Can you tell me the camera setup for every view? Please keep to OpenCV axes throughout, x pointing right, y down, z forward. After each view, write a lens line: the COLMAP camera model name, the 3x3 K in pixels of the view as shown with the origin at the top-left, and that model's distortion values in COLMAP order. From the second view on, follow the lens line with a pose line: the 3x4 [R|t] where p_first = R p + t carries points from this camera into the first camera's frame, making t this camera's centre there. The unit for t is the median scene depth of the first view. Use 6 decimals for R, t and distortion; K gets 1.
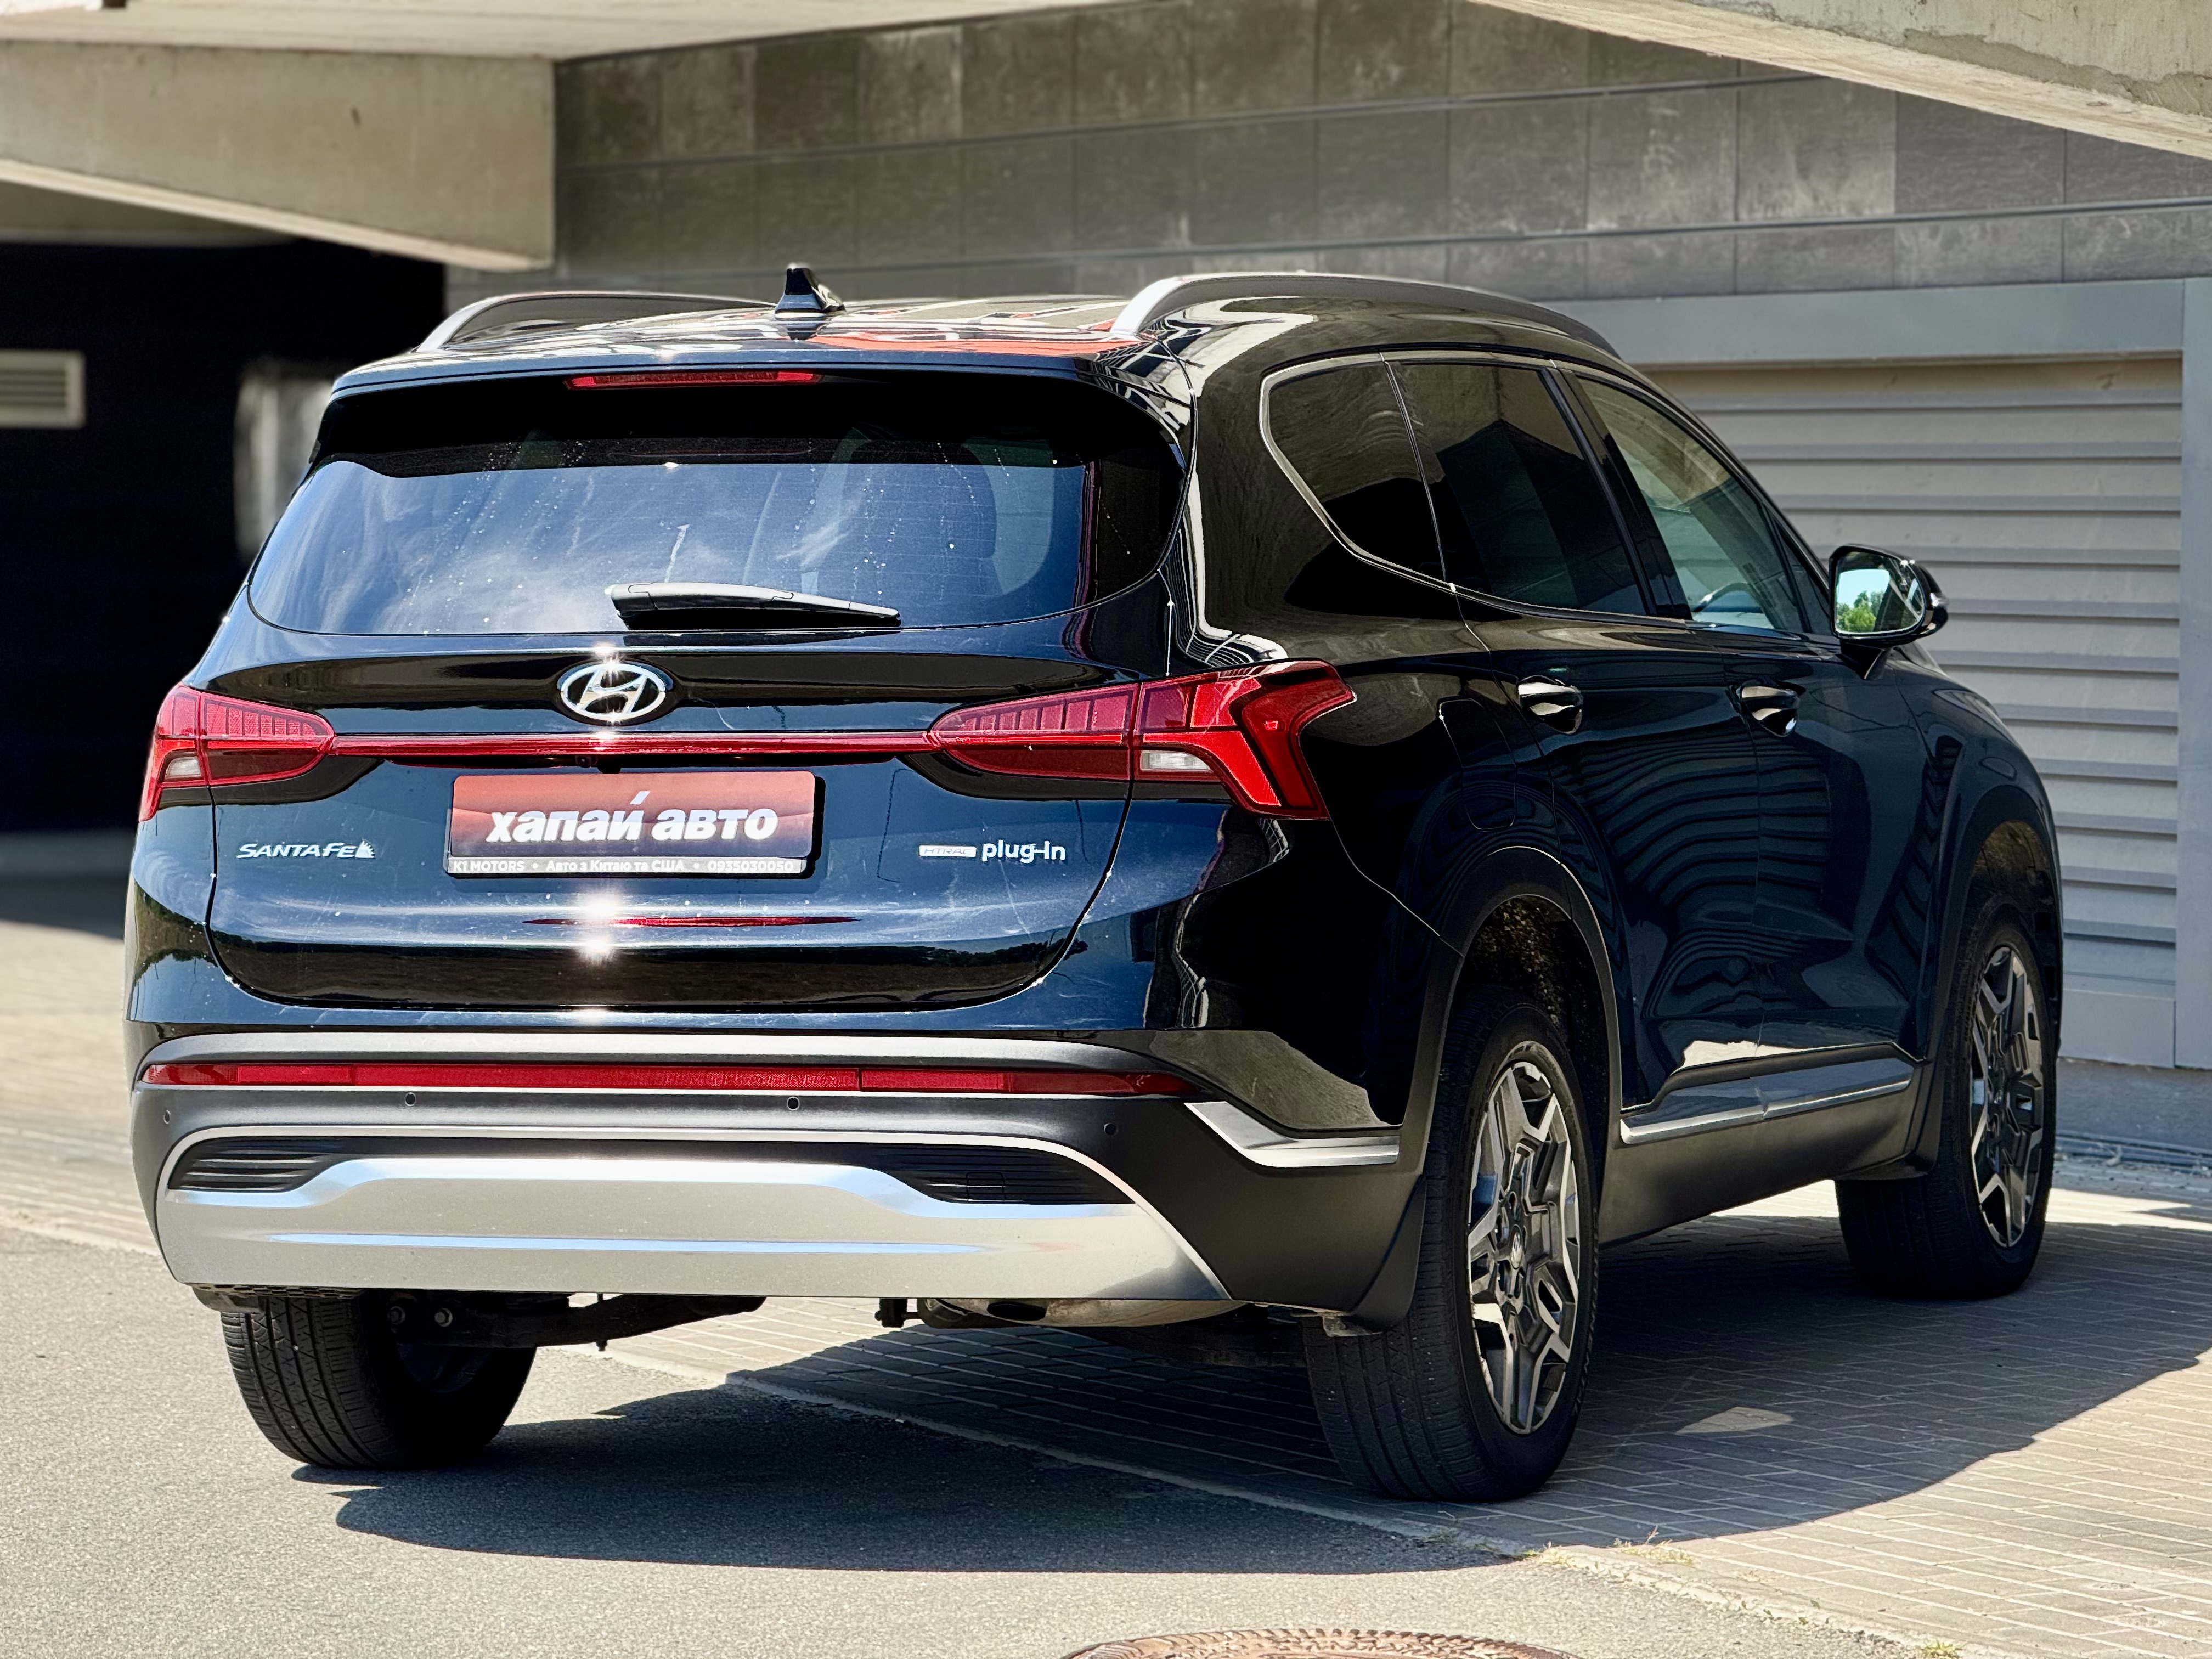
lens RADIAL K [[7623.8, 0, 1106.0], [0, 7623.8, 829.5], [0, 0, 1]] dist [0.084886, 2.101494]
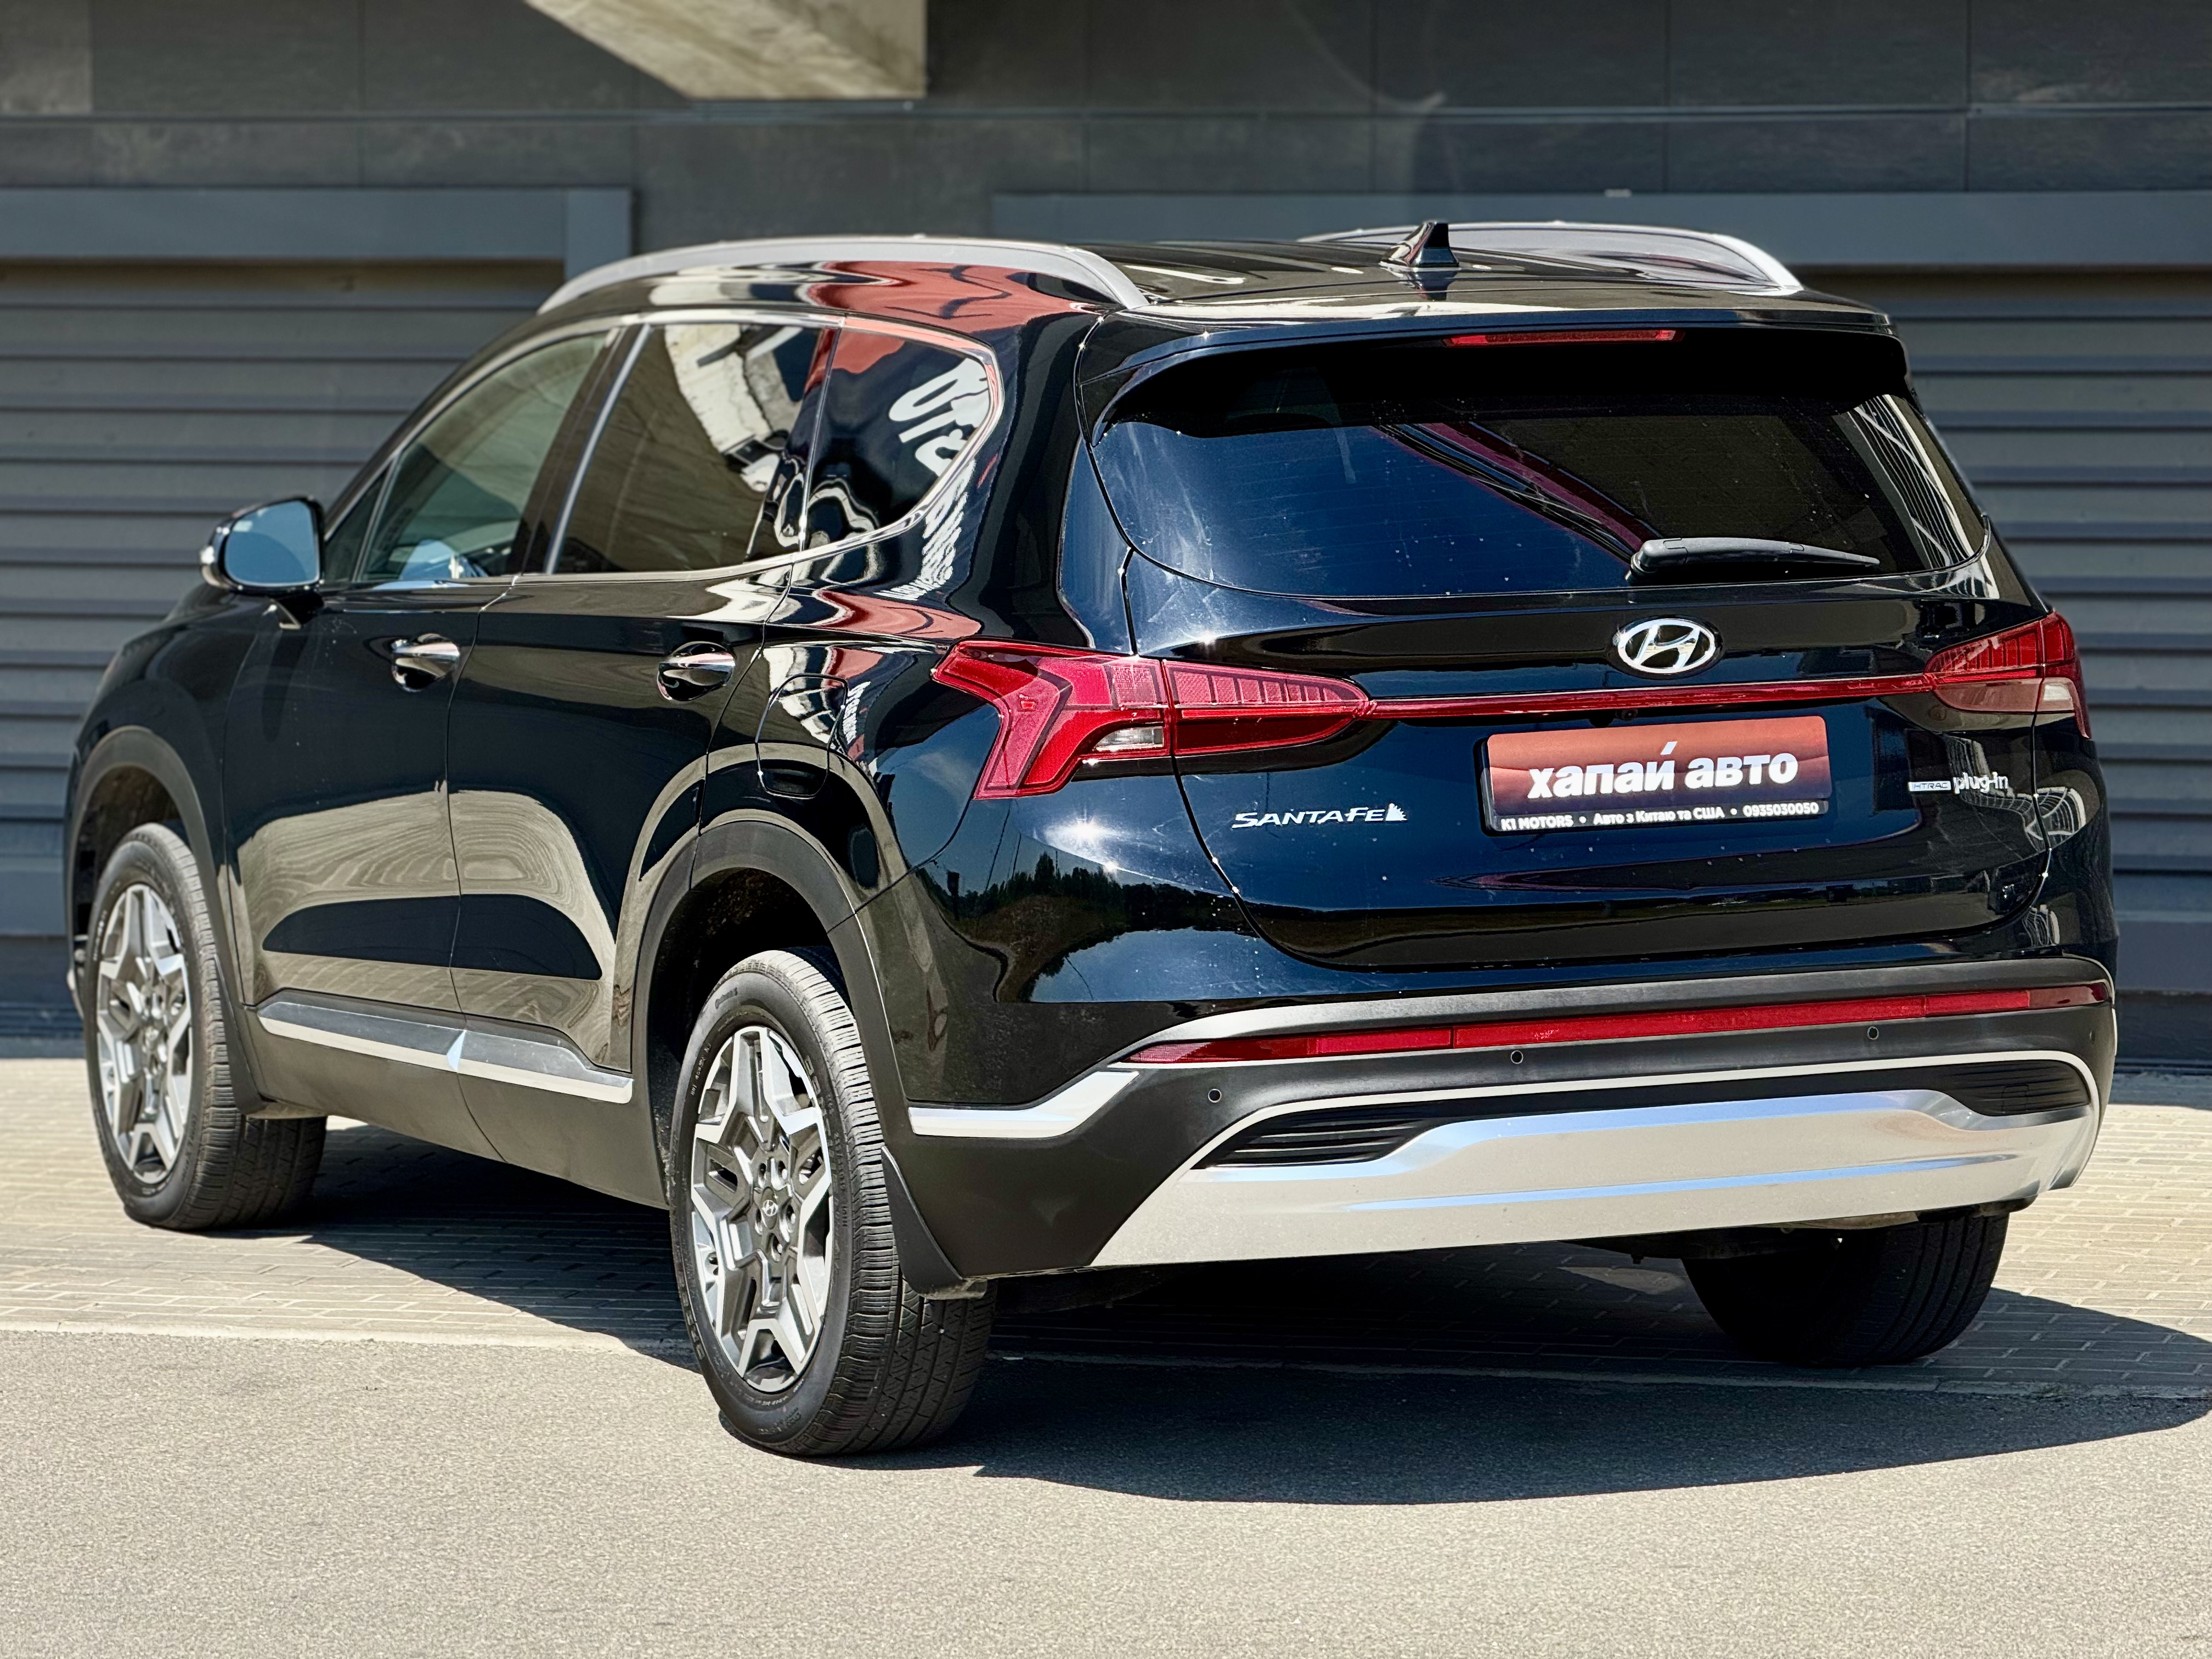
lens RADIAL K [[7623.8, 0, 1106.0], [0, 7623.8, 829.5], [0, 0, 1]] dist [0.084886, 2.101494]
pose [[0.700138, -0.051500, 0.712148, -0.843243], [0.032994, 0.998663, 0.039783, -0.036462], [-0.713245, -0.004357, 0.700901, 0.332552]]
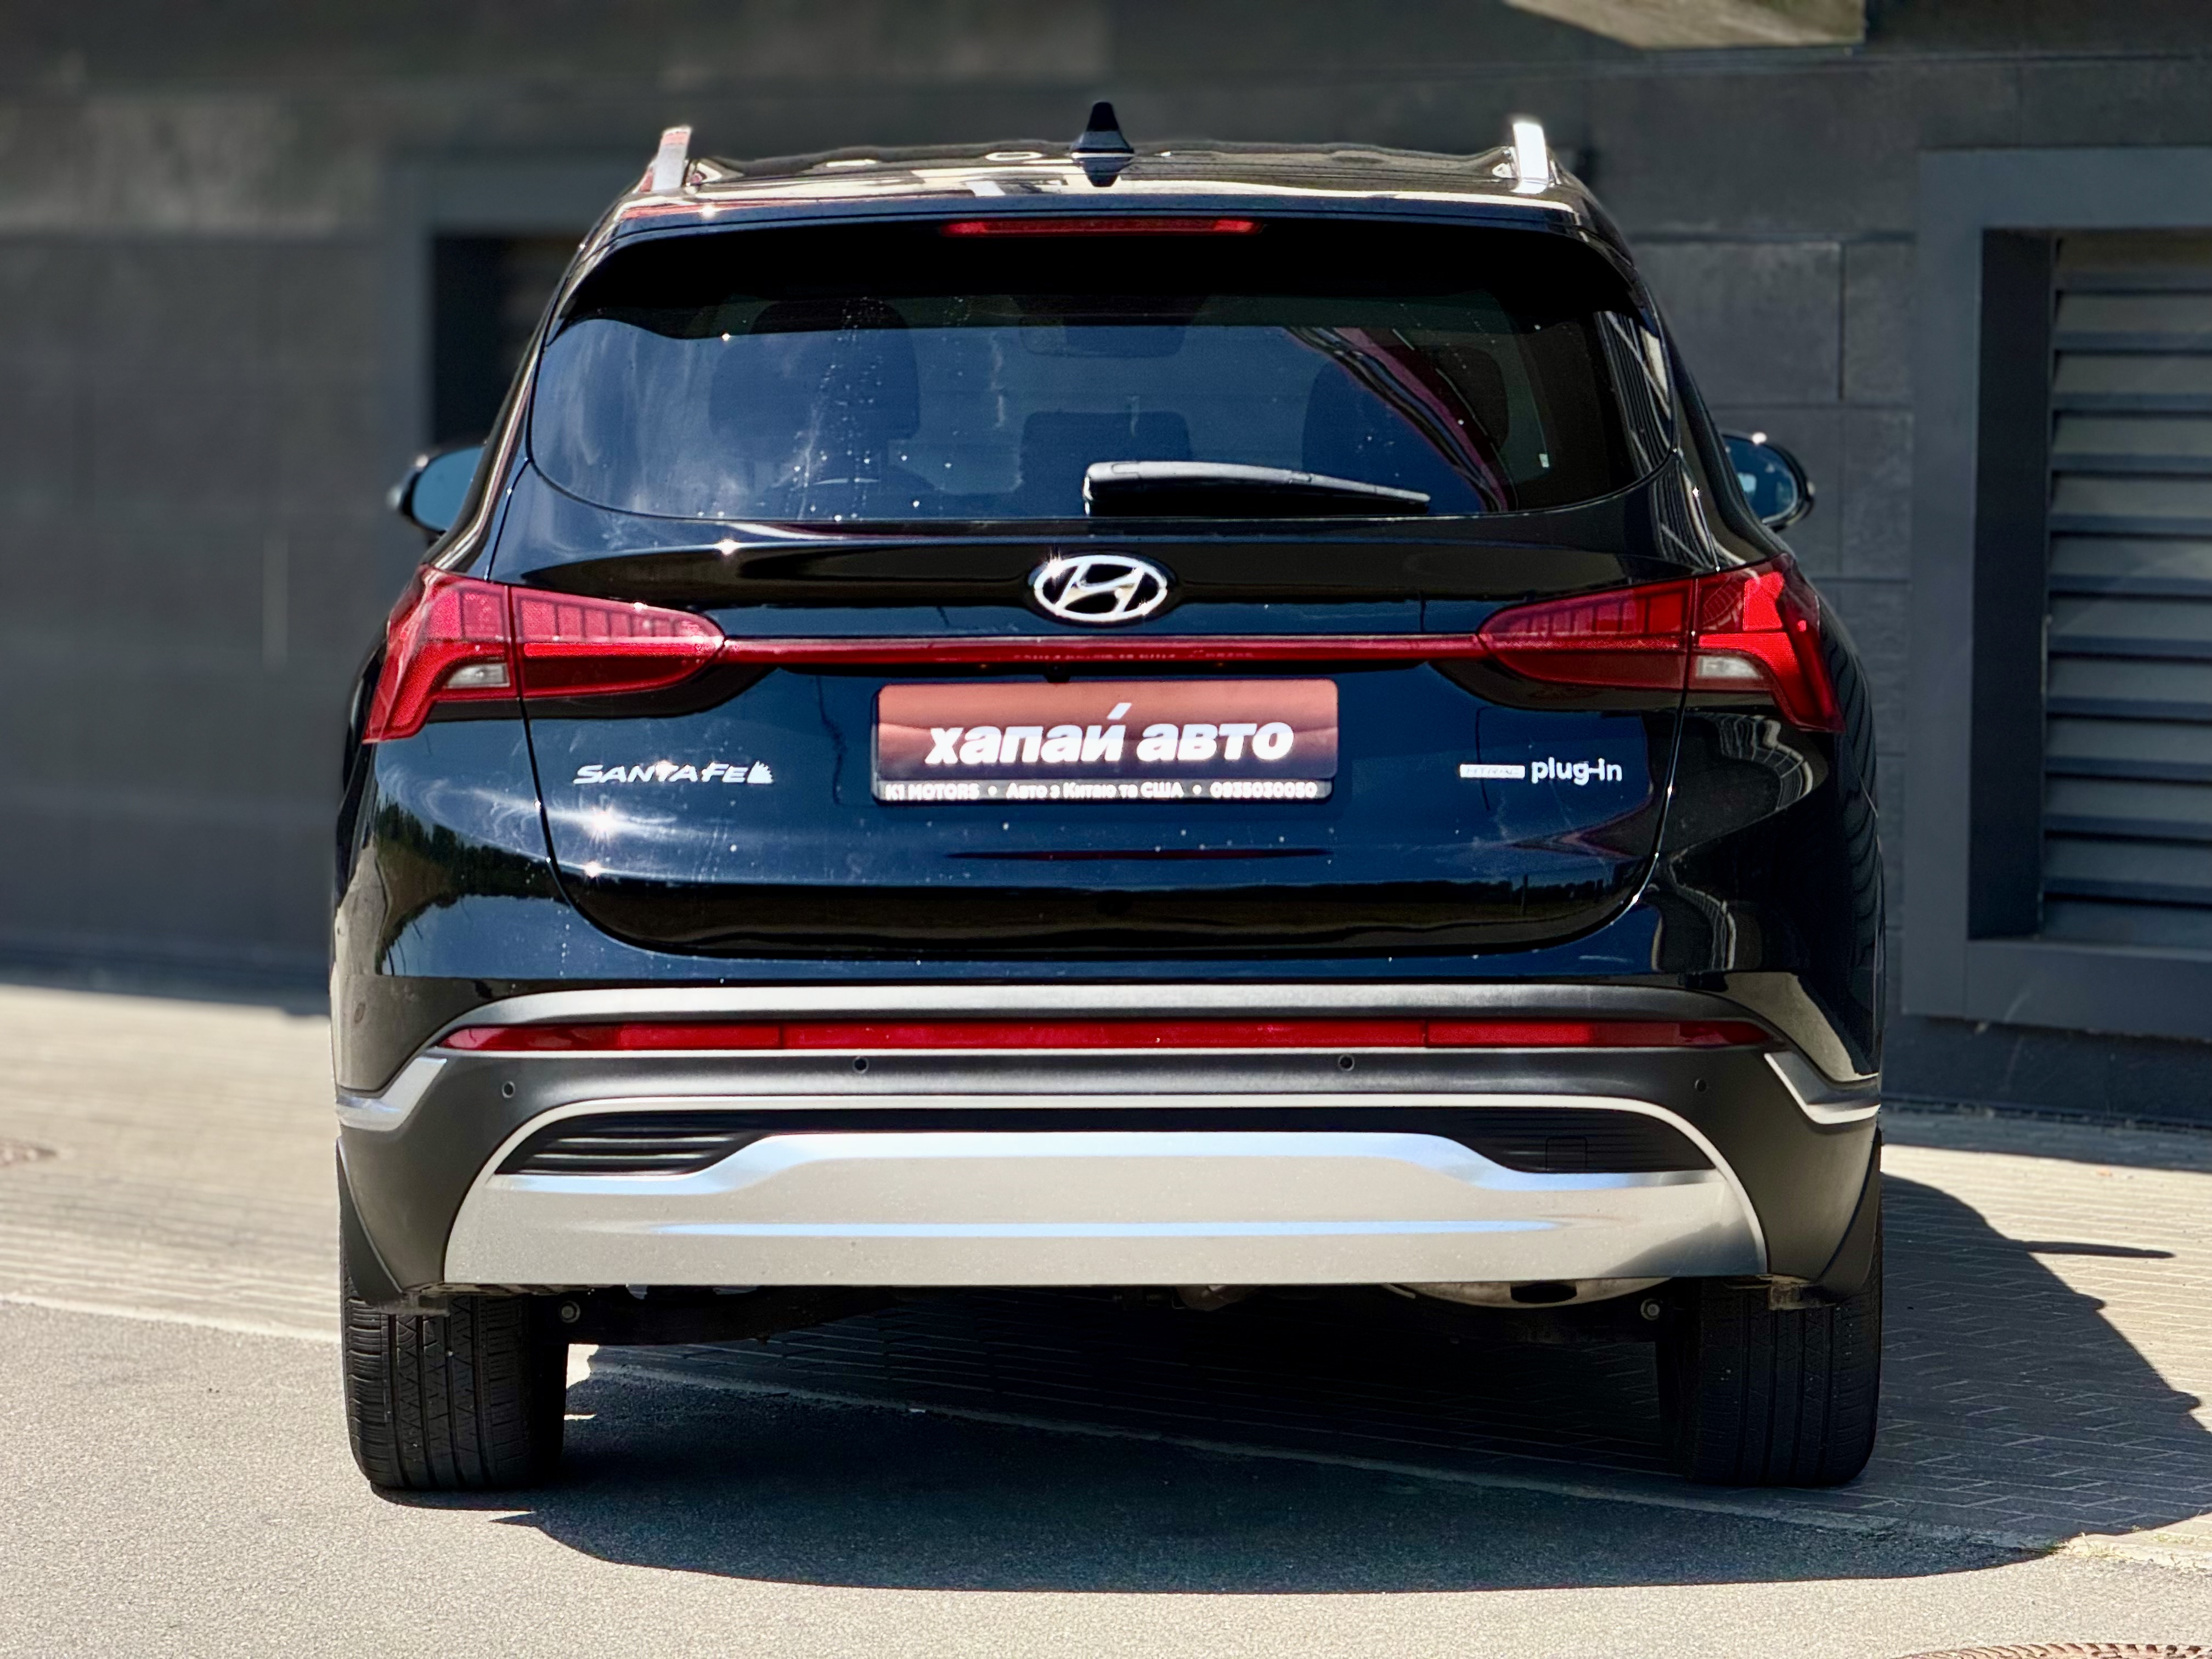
lens RADIAL K [[7623.8, 0, 1106.0], [0, 7623.8, 829.5], [0, 0, 1]] dist [0.084886, 2.101494]
pose [[0.941045, -0.008608, 0.338172, -0.353112], [0.003277, 0.999861, 0.016333, -0.004836], [-0.338266, -0.014262, 0.940943, 0.187529]]
